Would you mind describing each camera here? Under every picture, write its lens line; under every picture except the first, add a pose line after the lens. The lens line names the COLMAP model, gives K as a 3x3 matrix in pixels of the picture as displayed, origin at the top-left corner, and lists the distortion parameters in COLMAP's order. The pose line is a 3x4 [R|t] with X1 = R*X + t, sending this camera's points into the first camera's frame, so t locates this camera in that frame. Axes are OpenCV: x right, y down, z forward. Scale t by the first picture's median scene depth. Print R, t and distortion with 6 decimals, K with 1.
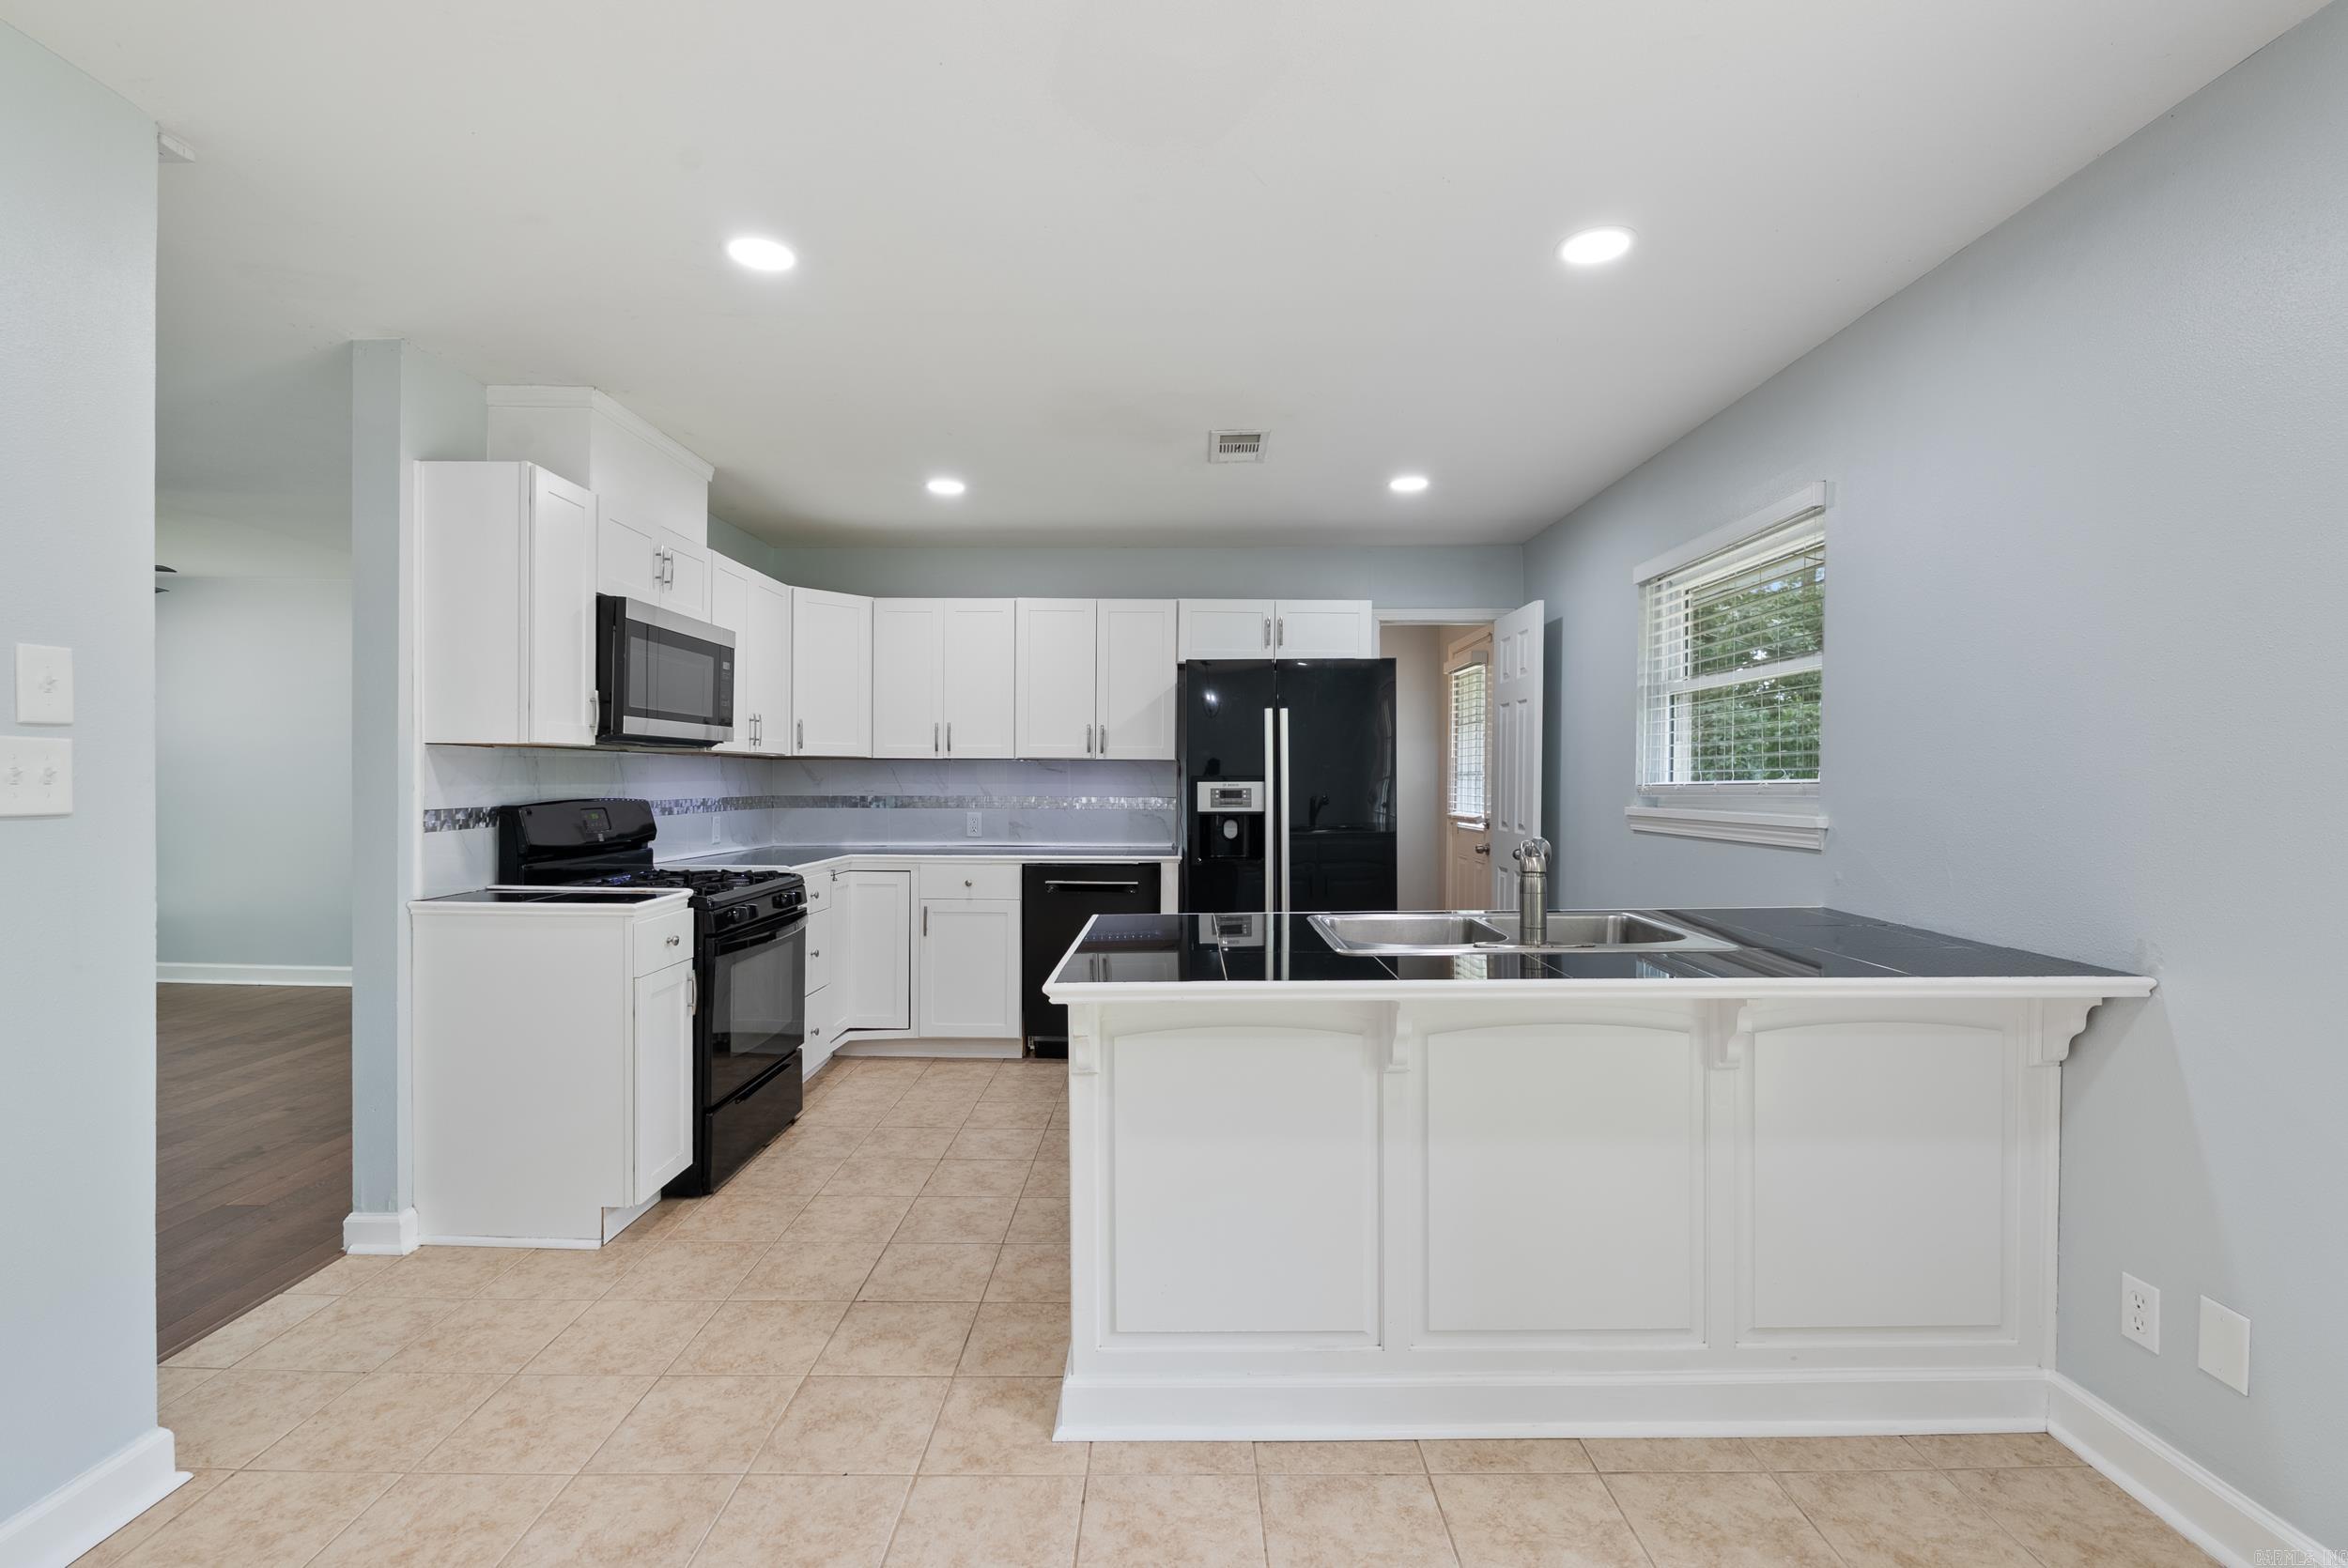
lens RADIAL K [[1036.0, 0, 1178.3], [0, 1036.0, 786.0], [0, 0, 1]] dist [-0.003988, -0.000806]
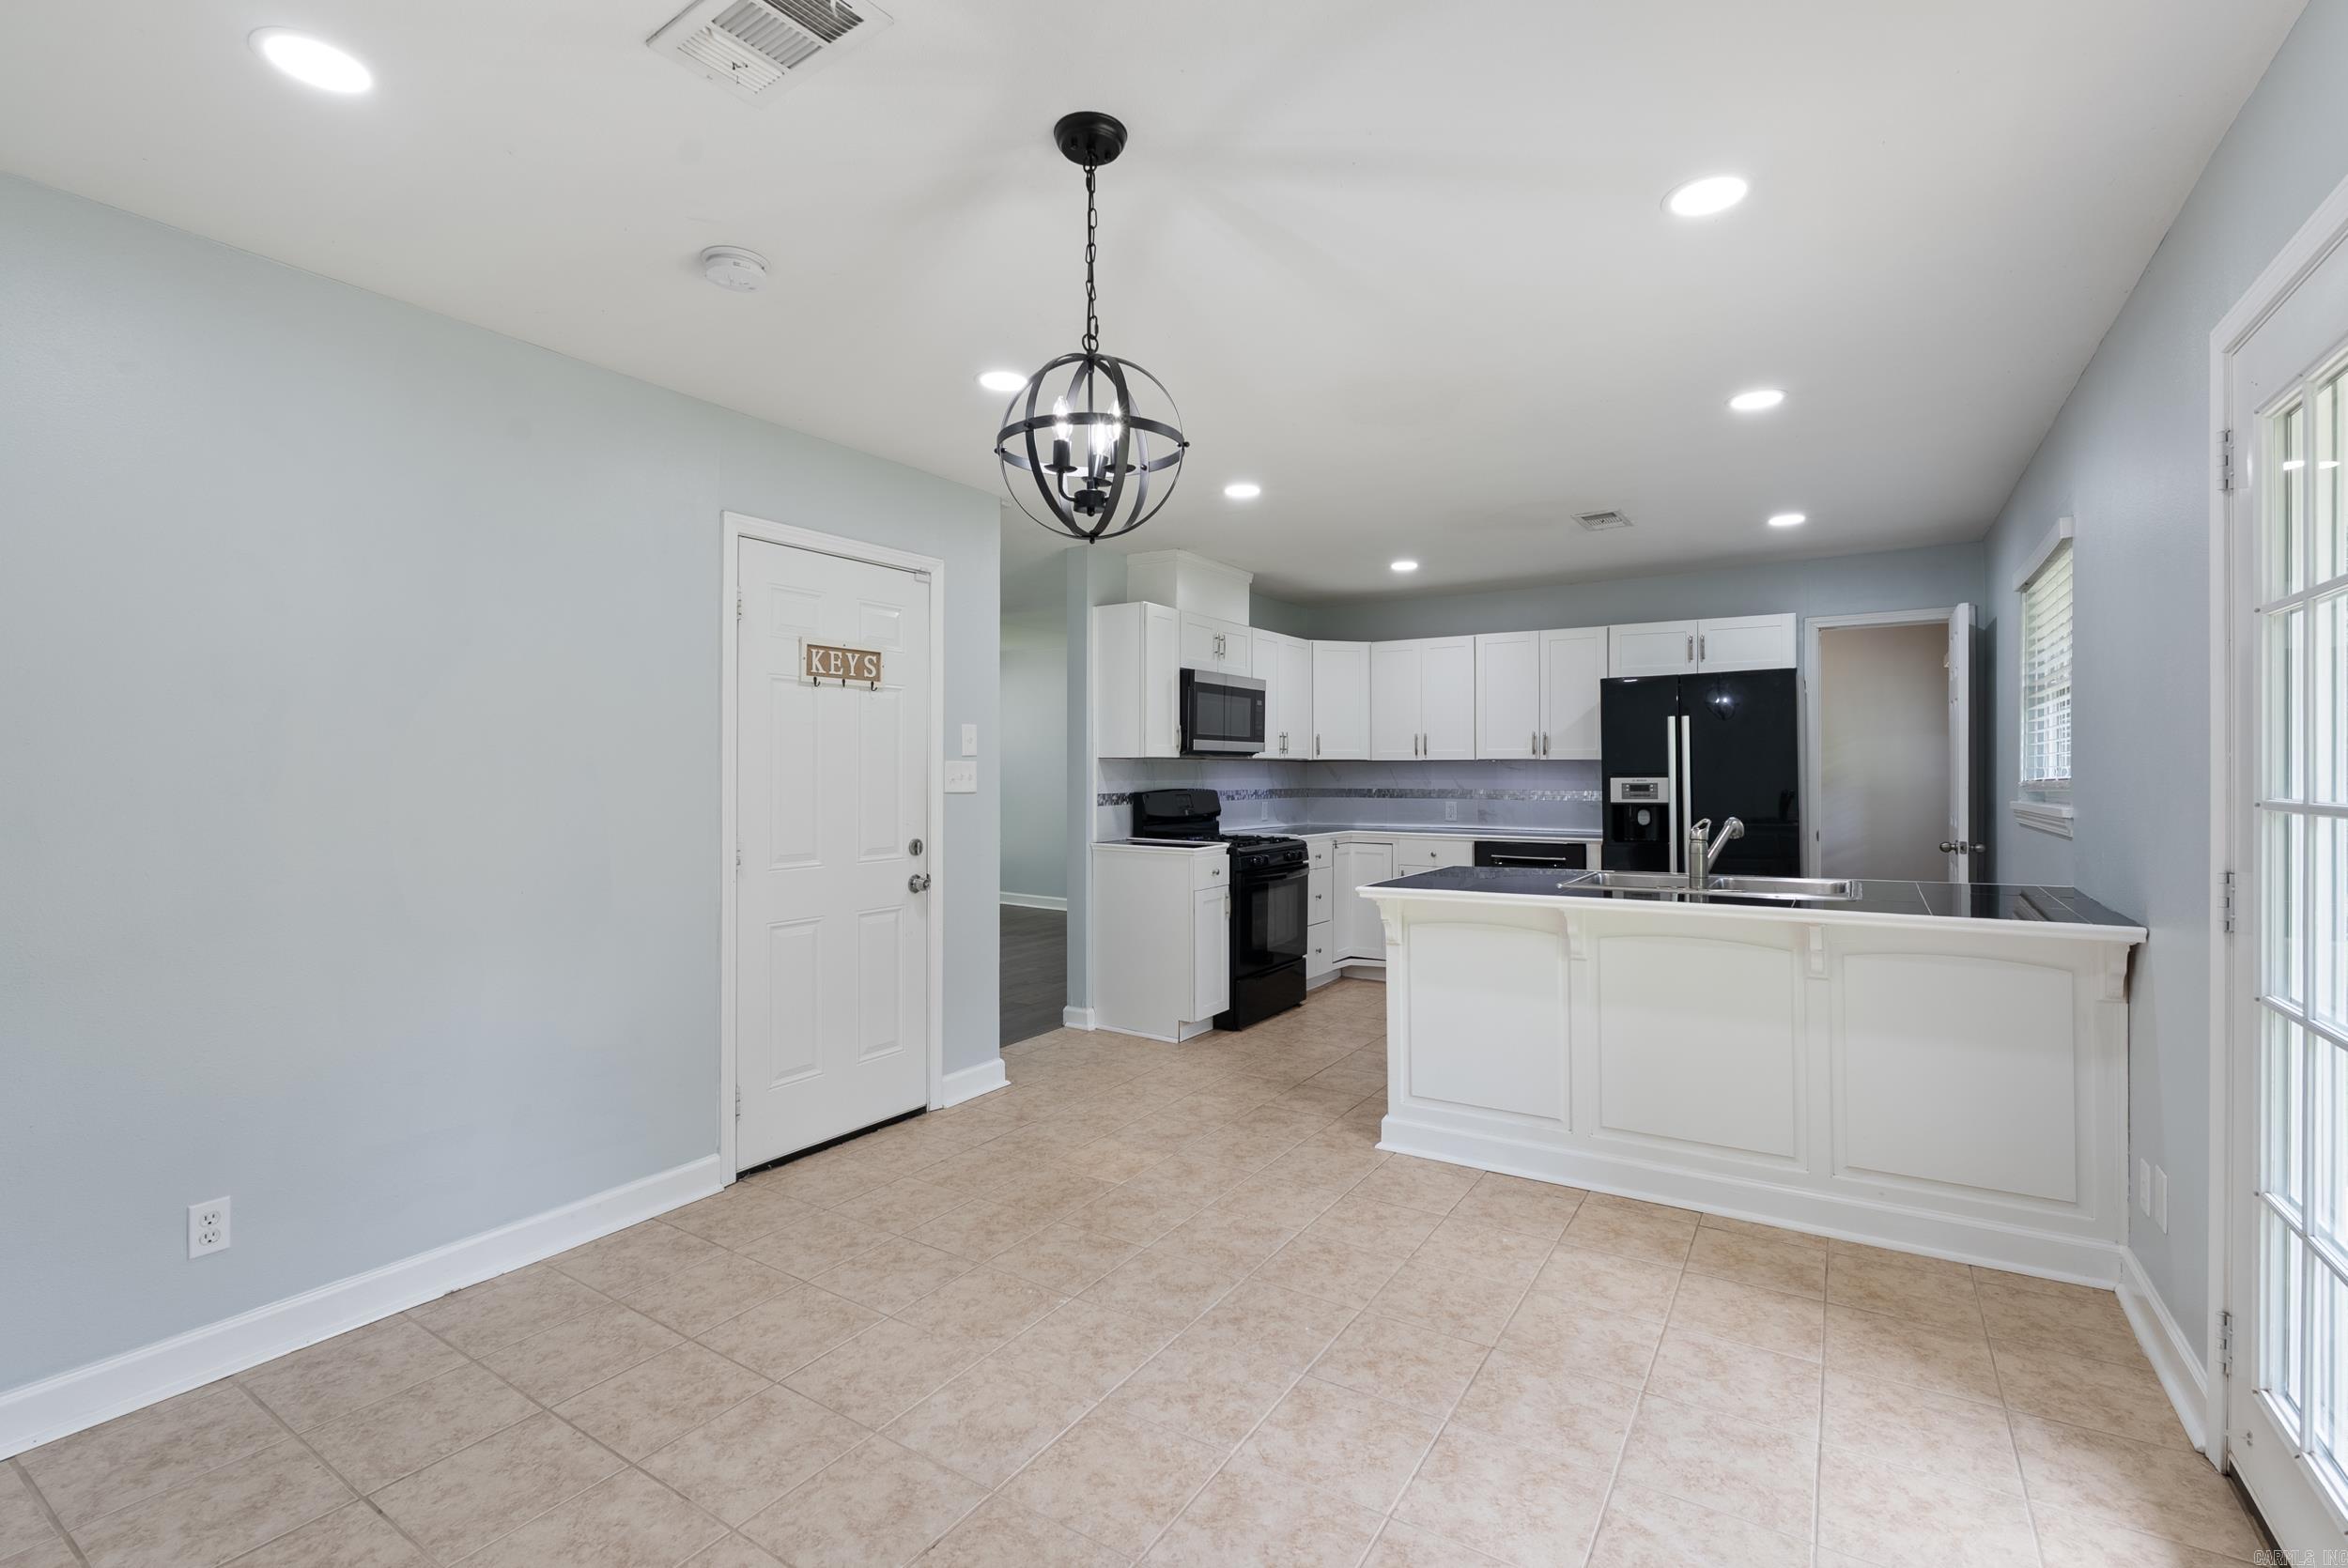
lens RADIAL K [[1100.7, 0, 1174.0], [0, 1100.7, 784.0], [0, 0, 1]] dist [-0.001202, -0.000183]
pose [[0.836915, 0.001792, -0.547330, 0.395368], [-0.000467, 0.999997, 0.002561, 0.000161], [0.547333, -0.001888, 0.836913, -0.490669]]
